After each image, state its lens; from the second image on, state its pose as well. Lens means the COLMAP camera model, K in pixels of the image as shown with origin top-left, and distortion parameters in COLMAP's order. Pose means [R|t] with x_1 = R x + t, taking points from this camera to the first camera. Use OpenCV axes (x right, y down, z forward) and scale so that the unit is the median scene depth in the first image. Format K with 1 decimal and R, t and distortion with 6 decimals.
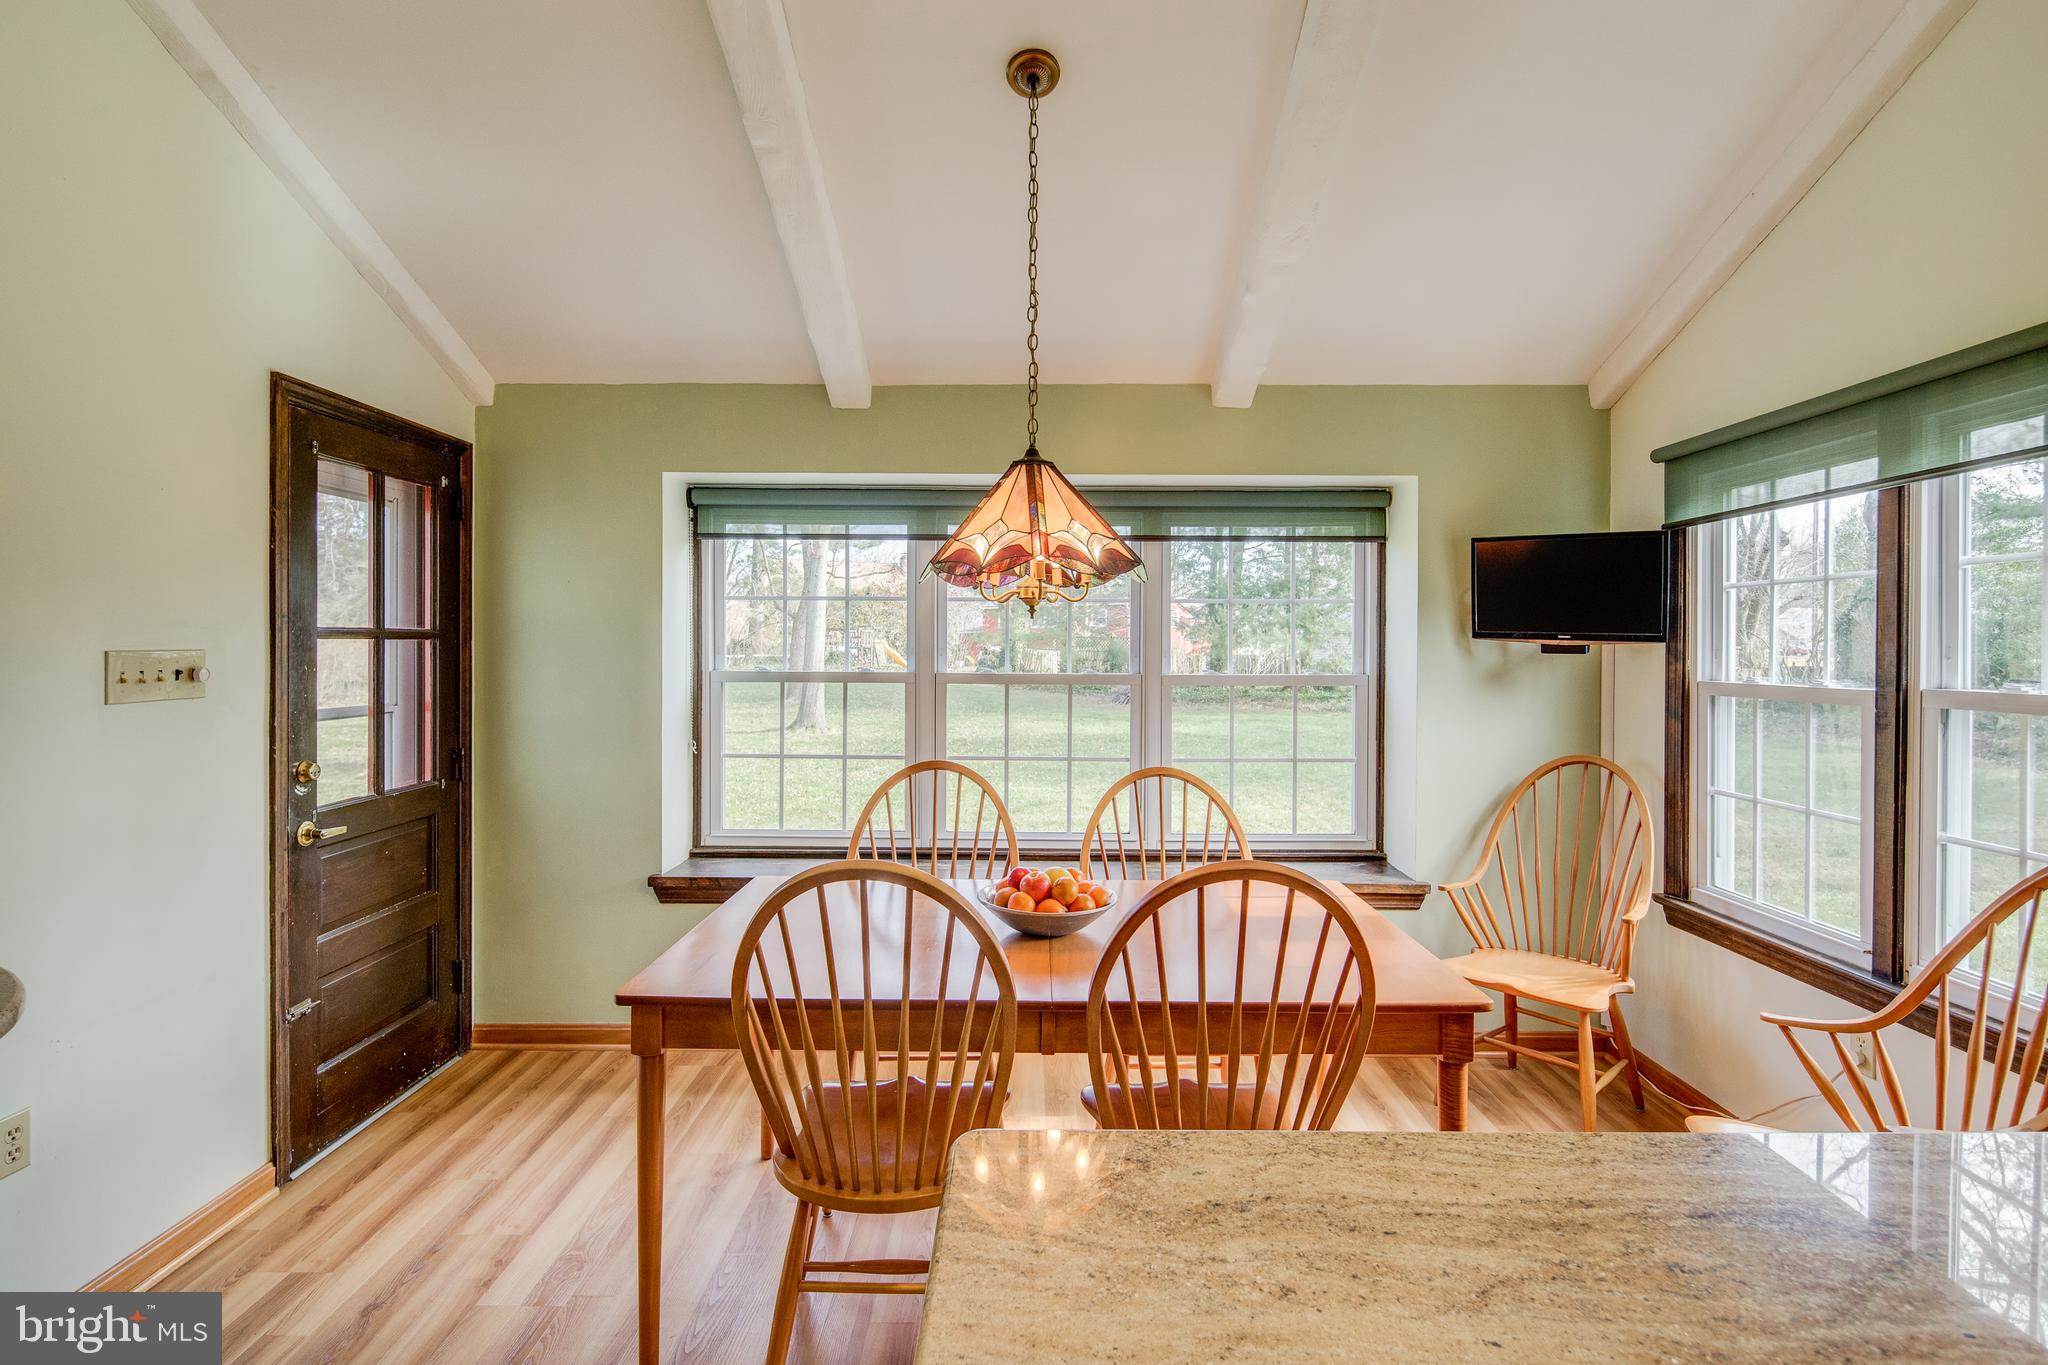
lens RADIAL K [[998.5, 0, 1028.0], [0, 998.5, 652.1], [0, 0, 1]] dist [0.002864, -0.000557]
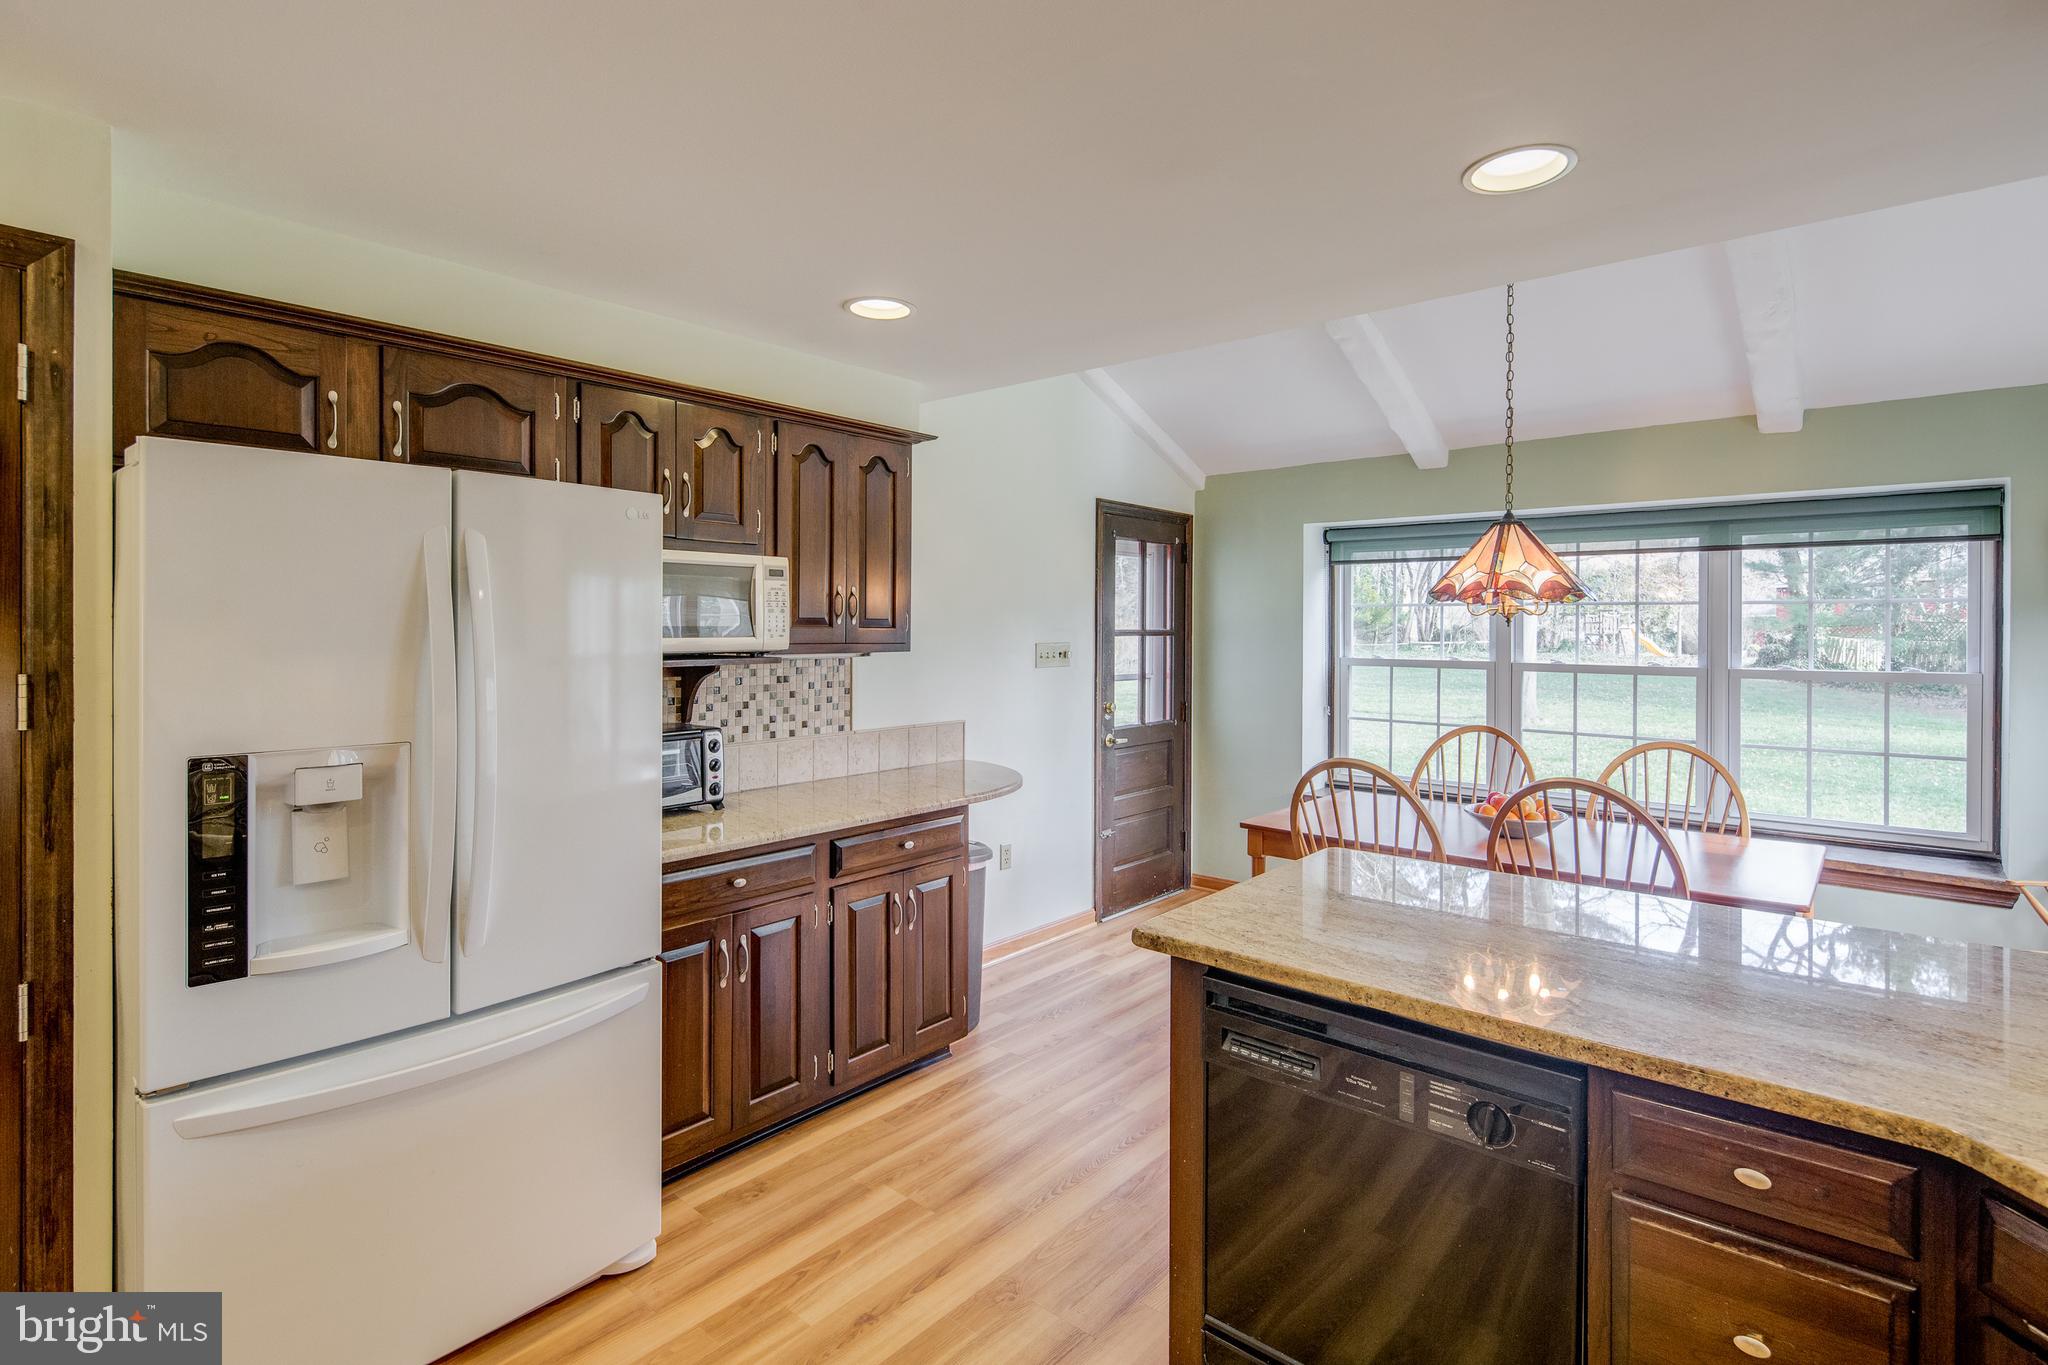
lens RADIAL K [[998.5, 0, 1030.9], [0, 998.5, 627.4], [0, 0, 1]] dist [0.002864, -0.000557]
pose [[0.765250, -0.000191, -0.643734, 0.299868], [-0.006352, 0.999949, -0.007848, -0.011682], [0.643702, 0.010095, 0.765210, -0.428326]]
